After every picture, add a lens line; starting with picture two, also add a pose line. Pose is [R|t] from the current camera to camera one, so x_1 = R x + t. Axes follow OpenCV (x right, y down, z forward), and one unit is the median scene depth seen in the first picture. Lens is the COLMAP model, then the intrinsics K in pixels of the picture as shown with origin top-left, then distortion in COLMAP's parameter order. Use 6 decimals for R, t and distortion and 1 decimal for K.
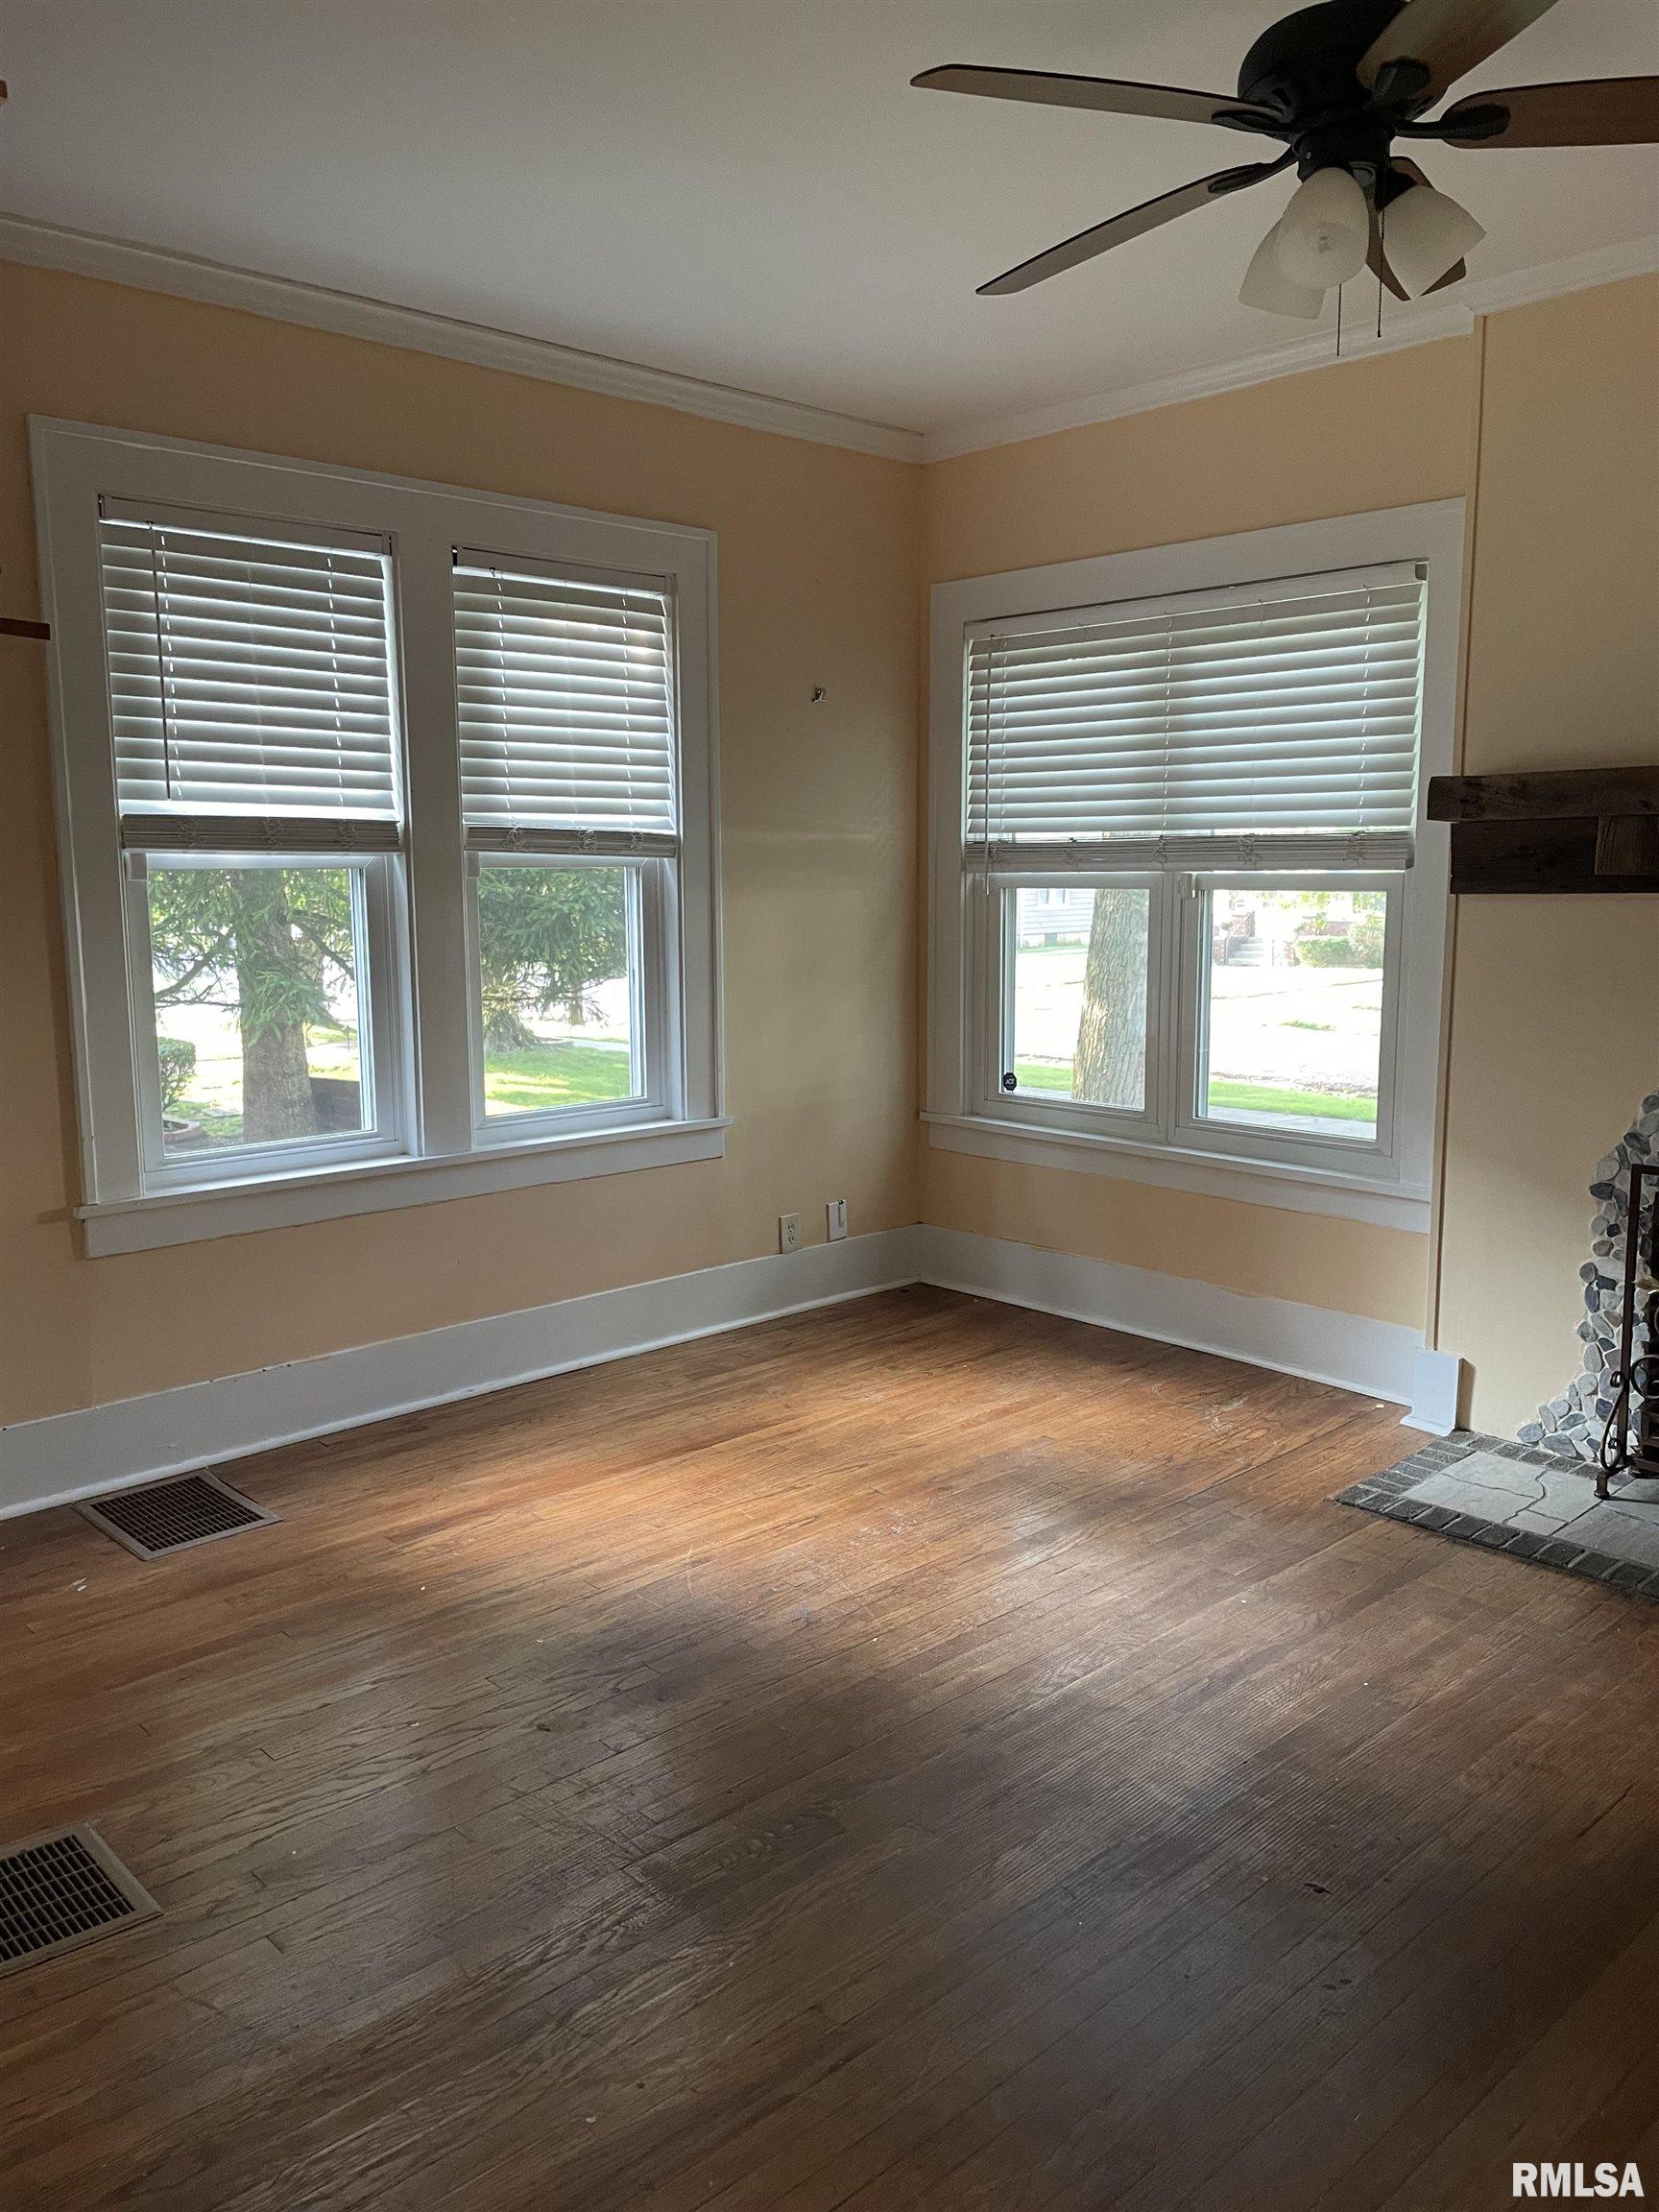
lens RADIAL K [[1669.3, 0, 835.0], [0, 1669.3, 1086.2], [0, 0, 1]] dist [0.103623, -0.142135]
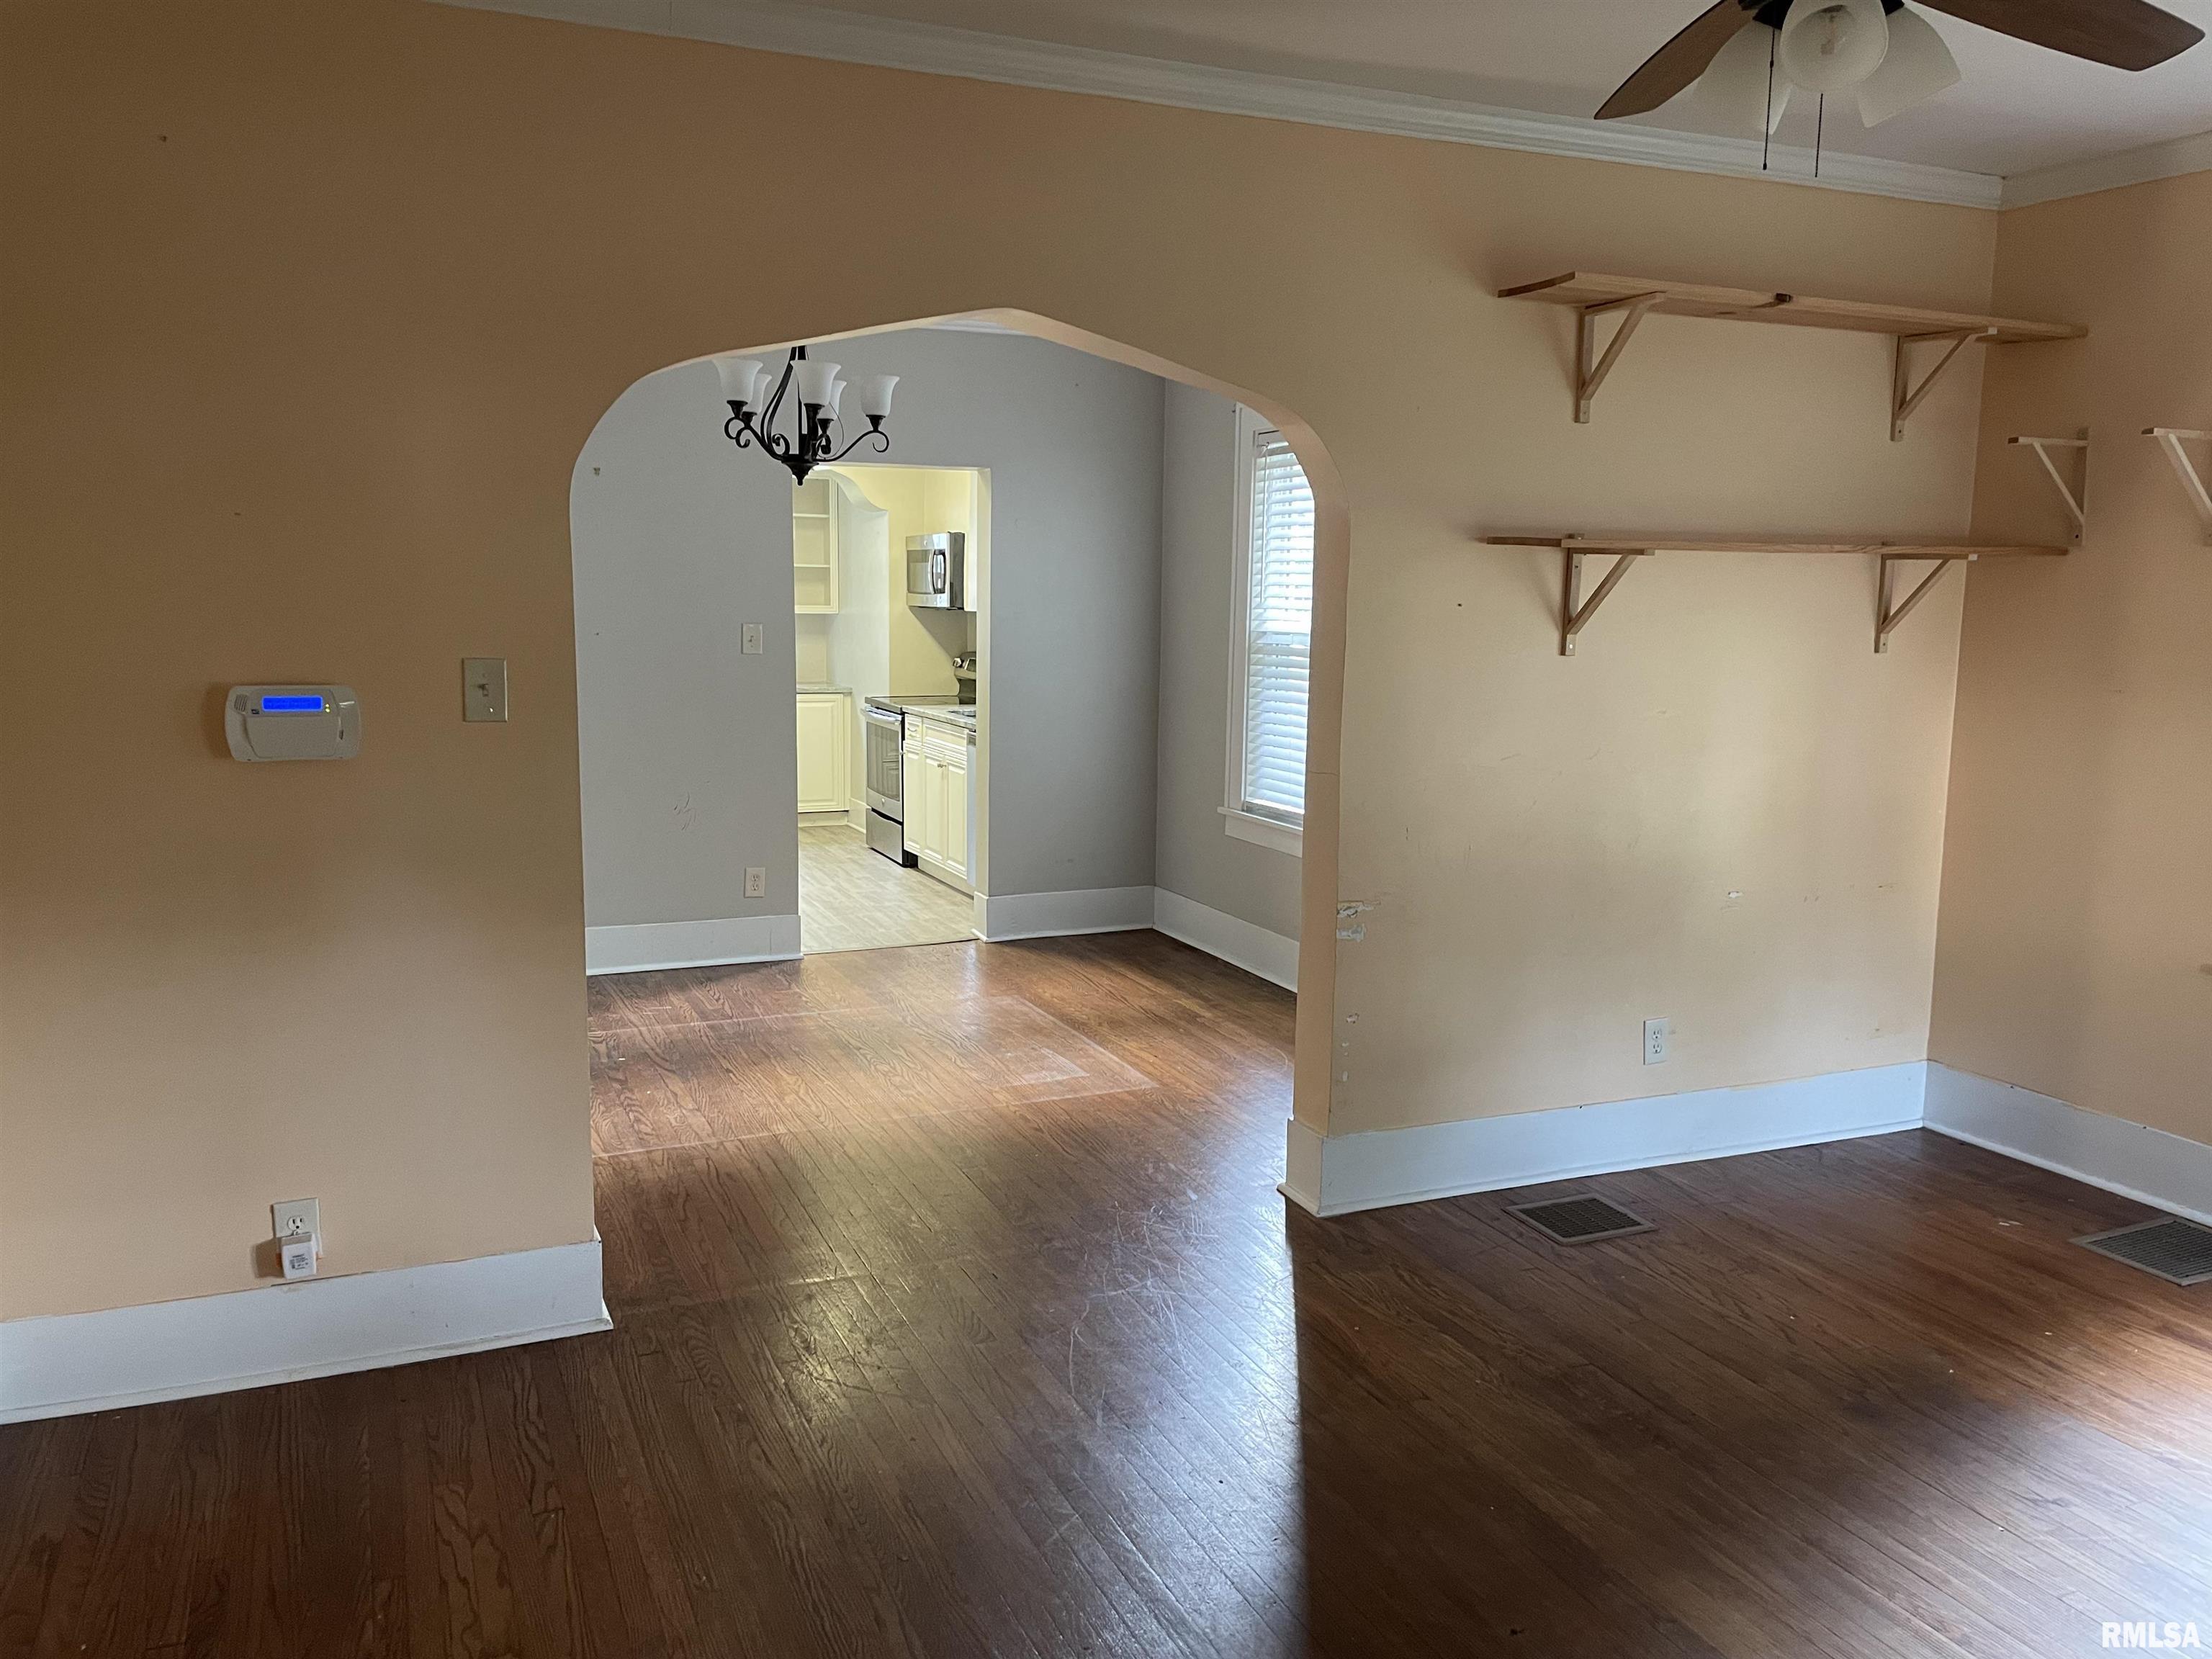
lens RADIAL K [[1667.8, 0, 1090.3], [0, 1667.8, 804.6], [0, 0, 1]] dist [0.112224, -0.153782]
pose [[-0.345638, 0.121655, -0.930449, 0.768314], [-0.137028, 0.974388, 0.178302, -0.119511], [0.928309, 0.189126, -0.320115, 0.571426]]
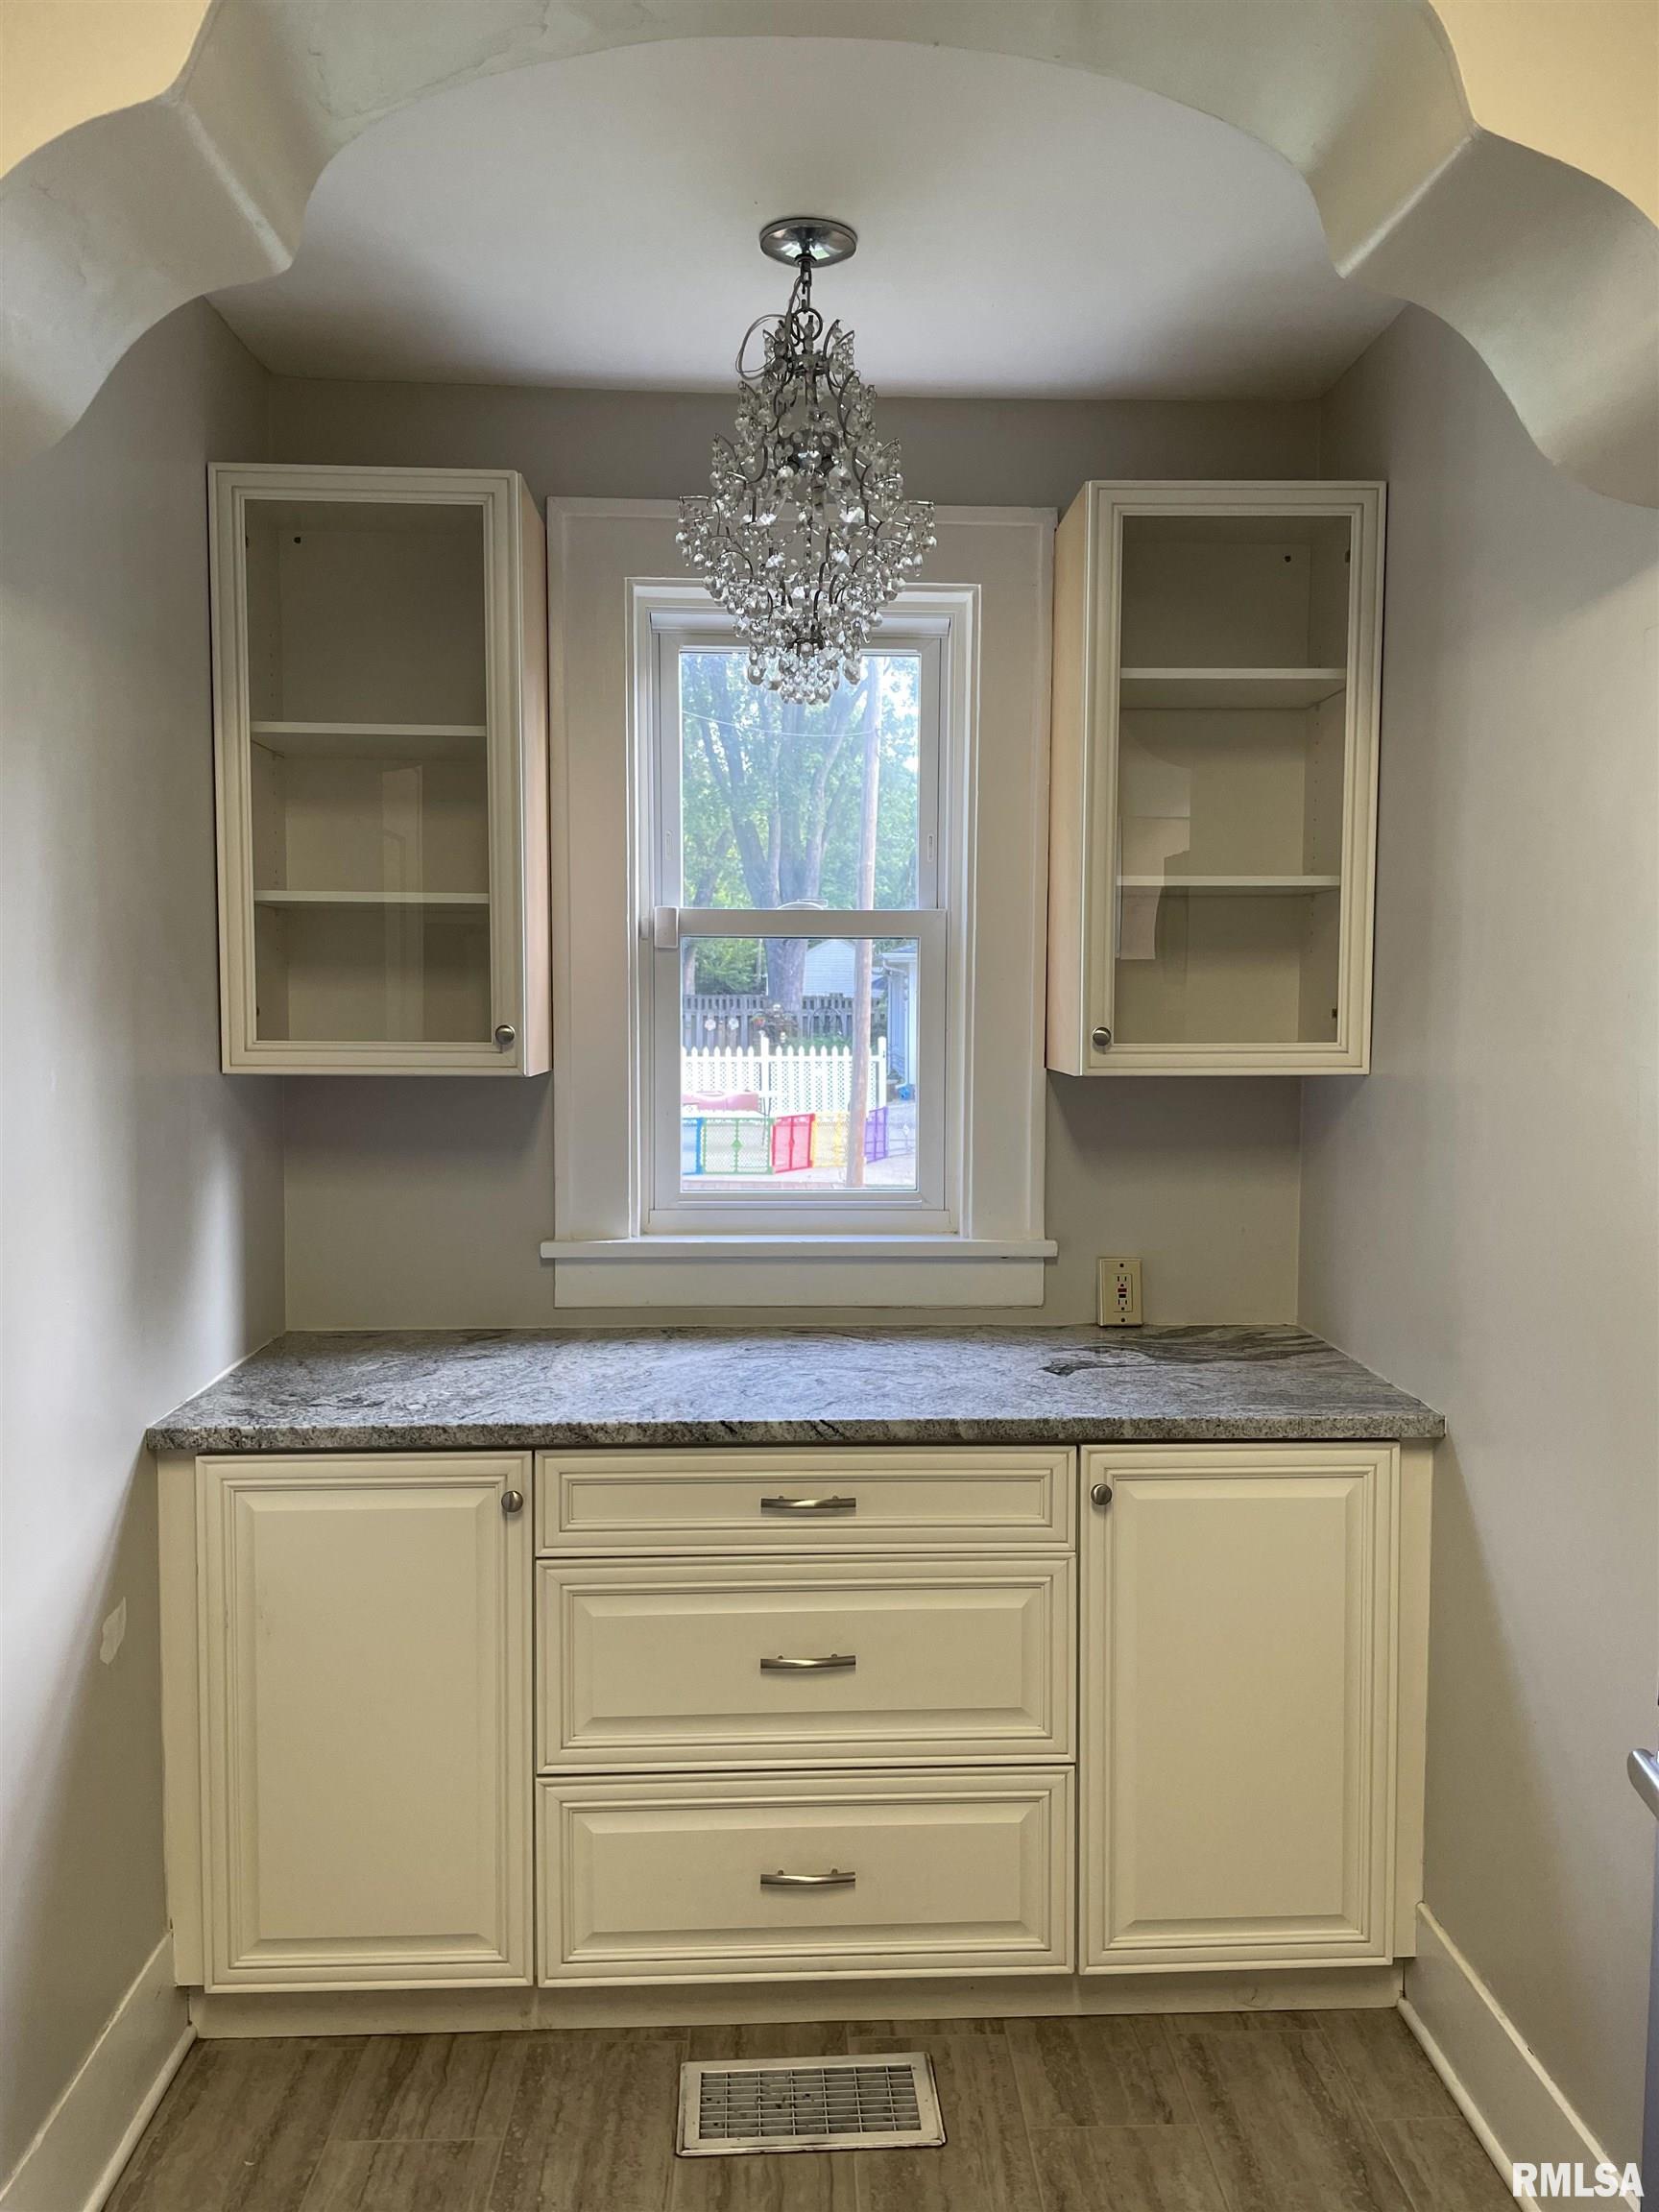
lens RADIAL K [[1656.5, 0, 843.5], [0, 1656.5, 1105.3], [0, 0, 1]] dist [0.079389, -0.100371]
pose [[-0.655282, 0.050823, -0.753673, -0.982730], [-0.100216, 0.983065, 0.153424, 0.046464], [0.748707, 0.176066, -0.639092, -0.443576]]
